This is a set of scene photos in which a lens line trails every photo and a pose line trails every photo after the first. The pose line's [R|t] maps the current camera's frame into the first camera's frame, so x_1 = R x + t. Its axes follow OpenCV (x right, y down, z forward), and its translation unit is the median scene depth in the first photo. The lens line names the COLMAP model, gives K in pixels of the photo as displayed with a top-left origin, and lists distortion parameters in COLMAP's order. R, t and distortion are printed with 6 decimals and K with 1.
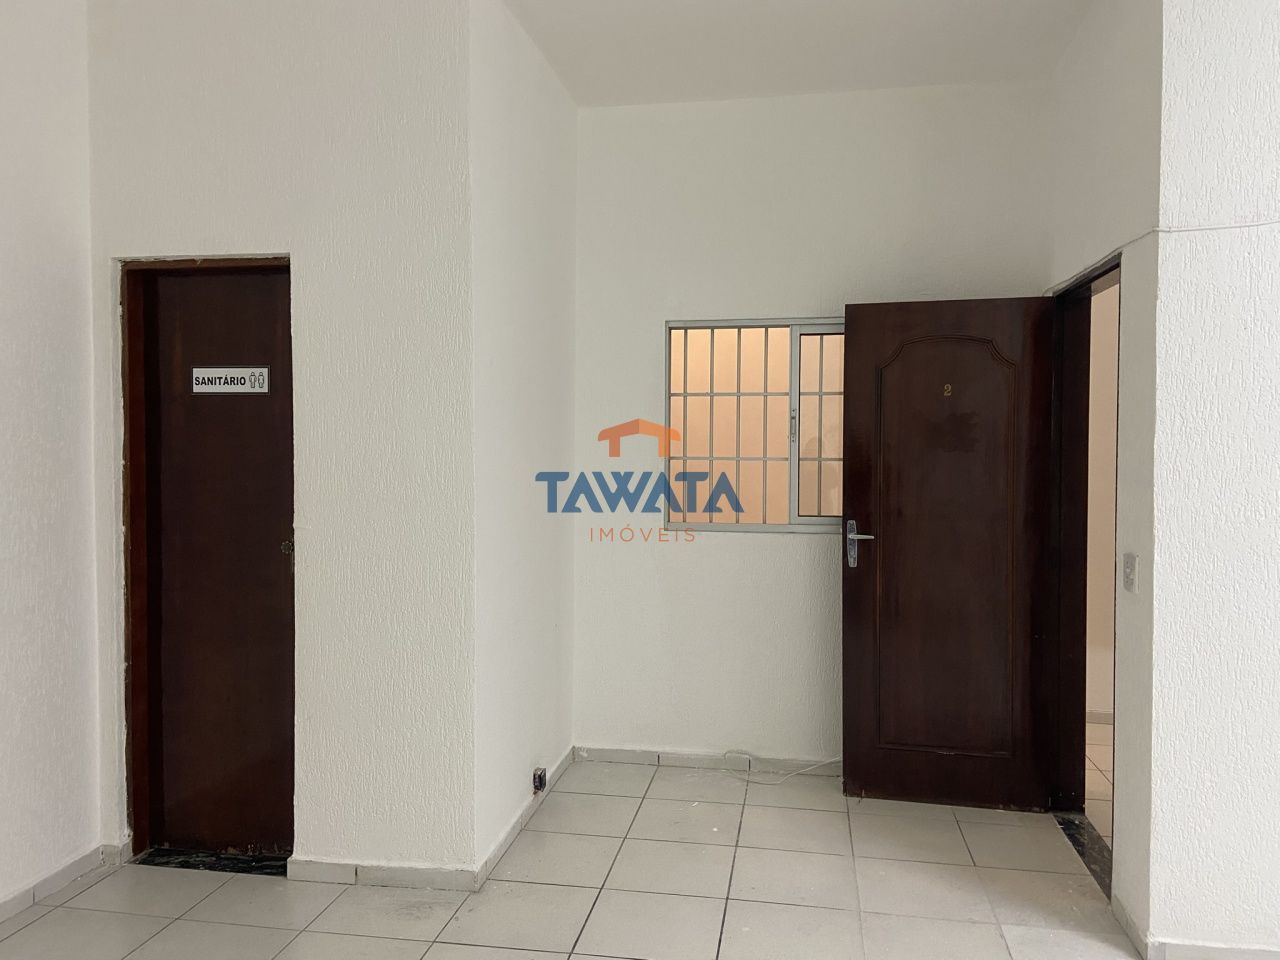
lens RADIAL K [[947.9, 0, 640.0], [0, 947.9, 480.0], [0, 0, 1]] dist [0.066175, -0.078840]
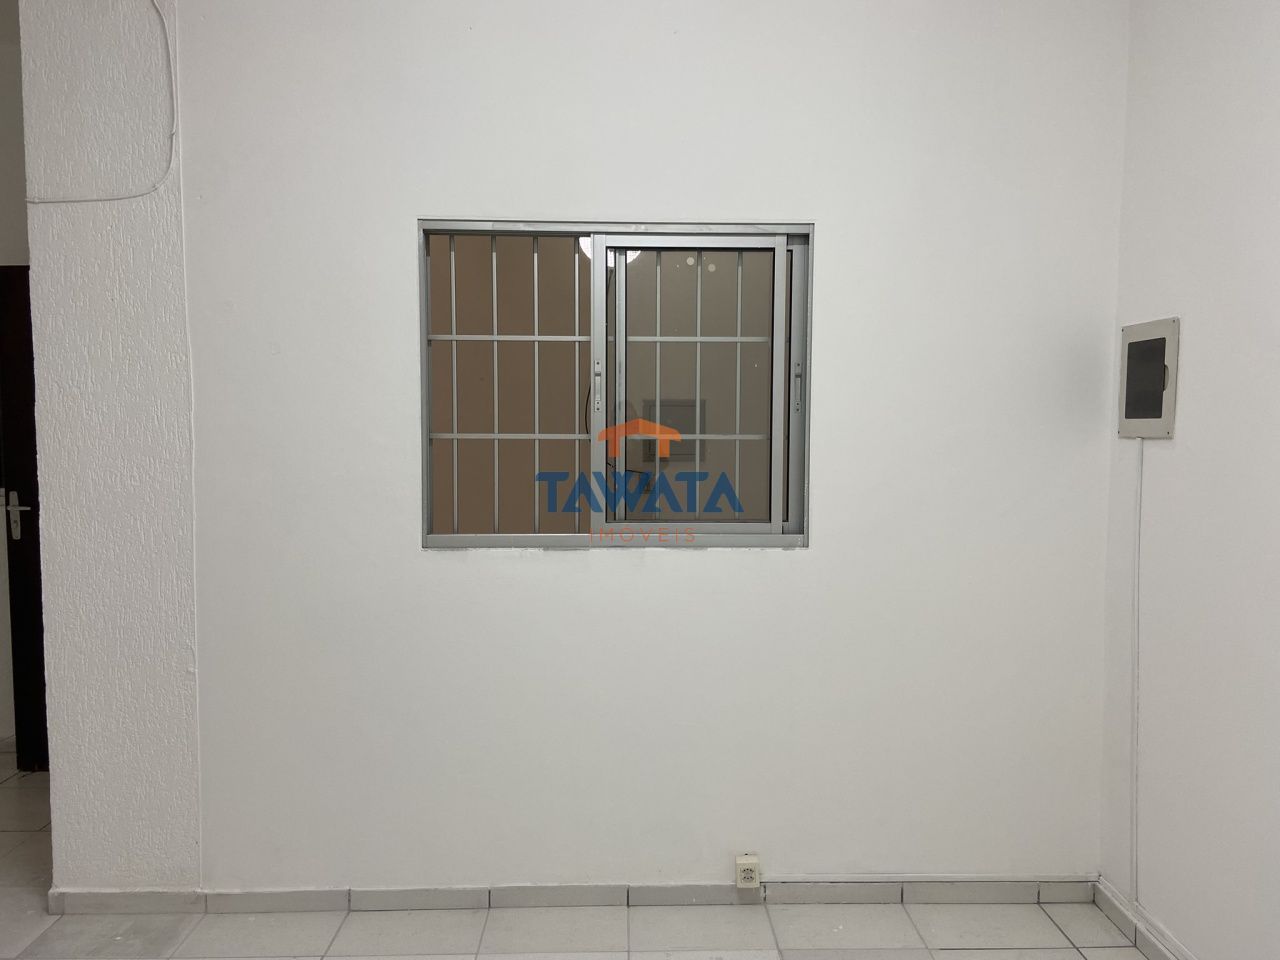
lens RADIAL K [[947.9, 0, 640.0], [0, 947.9, 480.0], [0, 0, 1]] dist [0.066175, -0.078840]
pose [[0.978869, -0.020748, 0.203433, 0.667204], [0.013760, 0.999268, 0.035708, 0.004678], [-0.204024, -0.032154, 0.978438, -0.091254]]
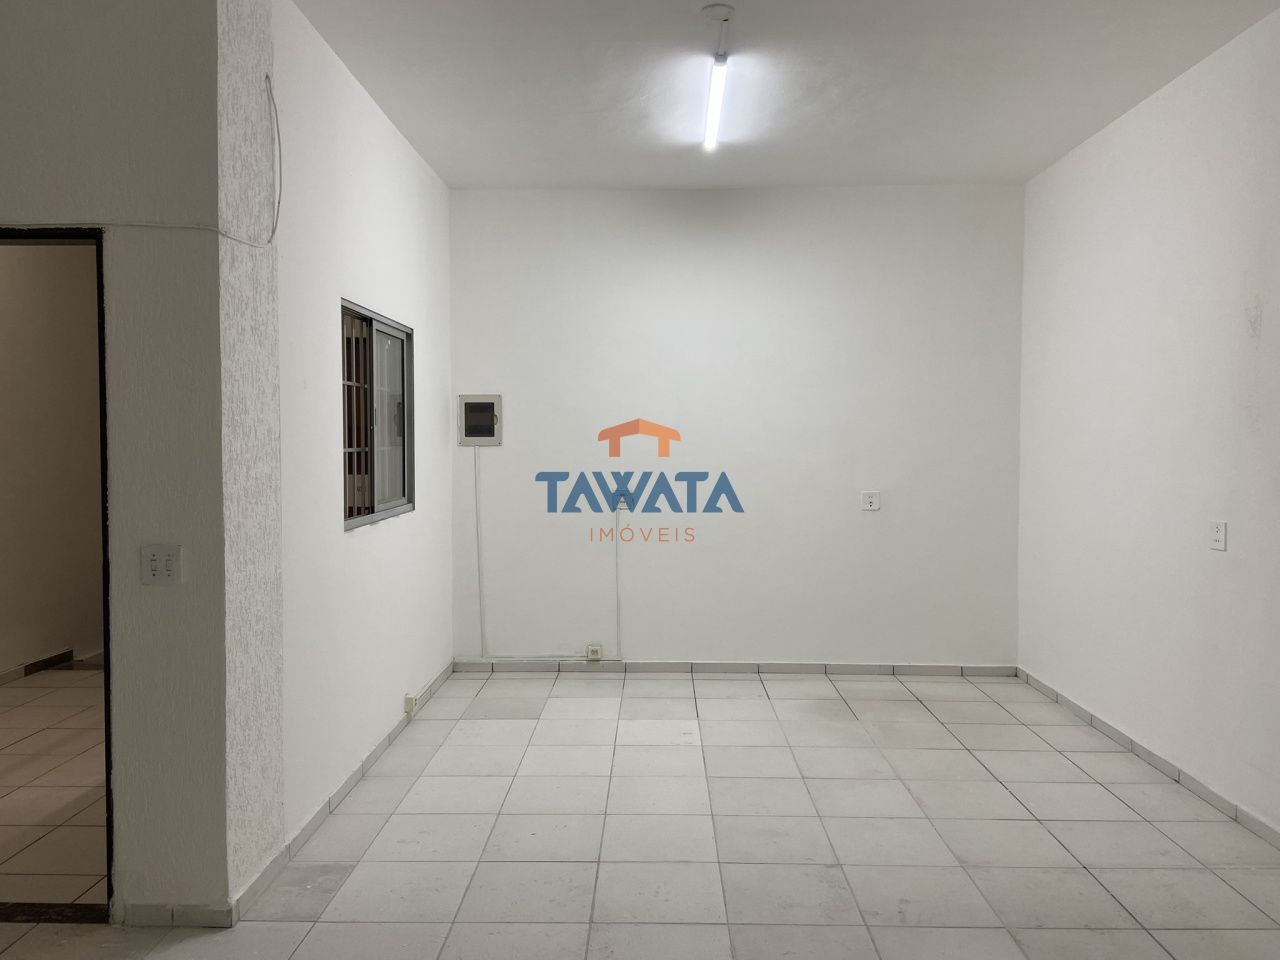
lens RADIAL K [[950.8, 0, 651.9], [0, 950.8, 454.7], [0, 0, 1]] dist [0.130501, -0.170616]
pose [[-0.161169, -0.029216, 0.986494, -0.411448], [0.028143, 0.999019, 0.034185, -0.026955], [-0.986525, 0.033273, -0.160189, 0.490020]]
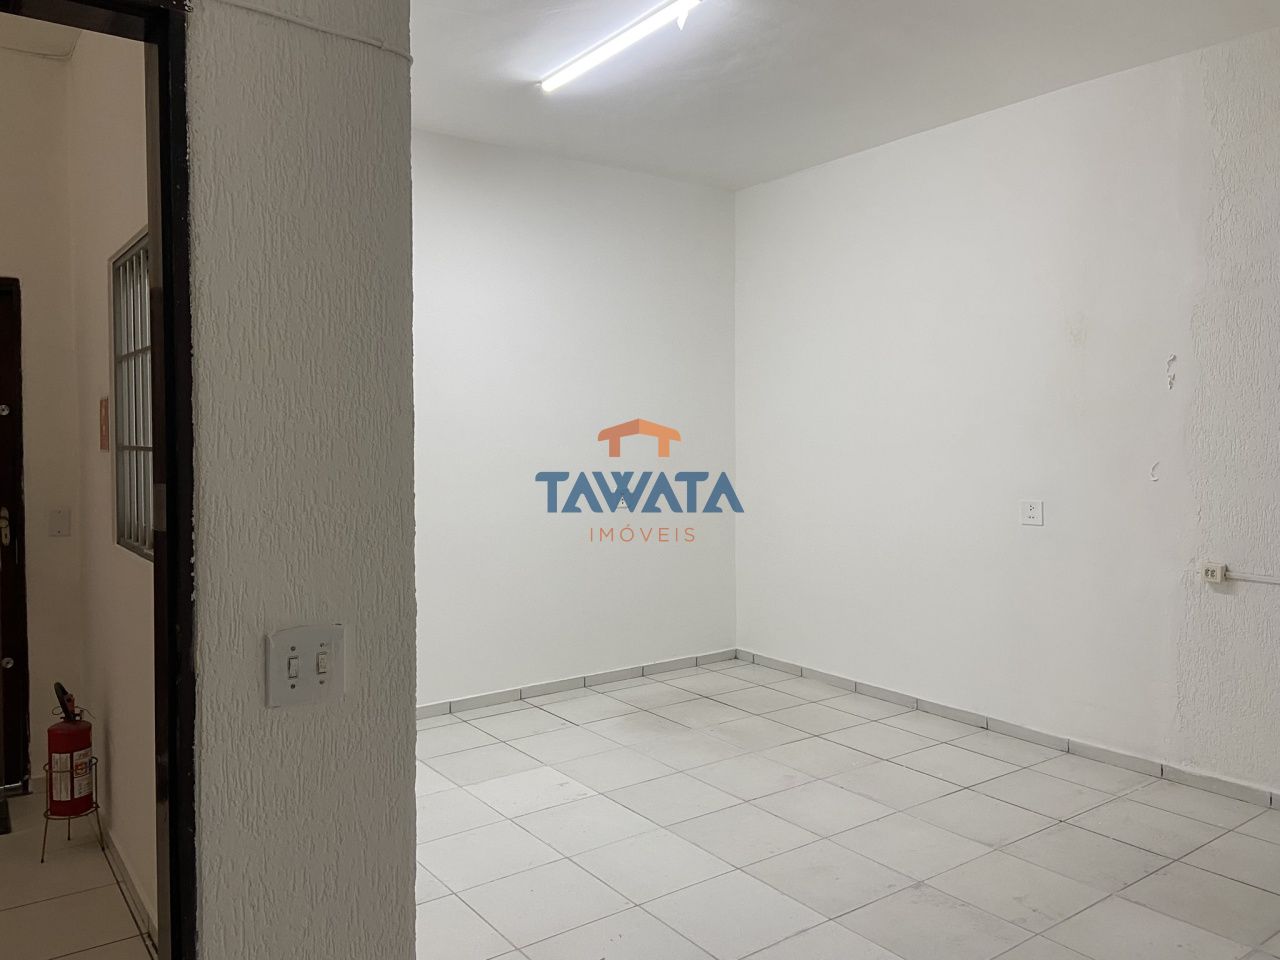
lens RADIAL K [[947.9, 0, 640.0], [0, 947.9, 480.0], [0, 0, 1]] dist [0.066175, -0.078840]
pose [[-0.736568, -0.047314, 0.674706, 0.055540], [0.005573, 0.997092, 0.076006, -0.022888], [-0.676340, 0.059743, -0.734163, 0.923203]]
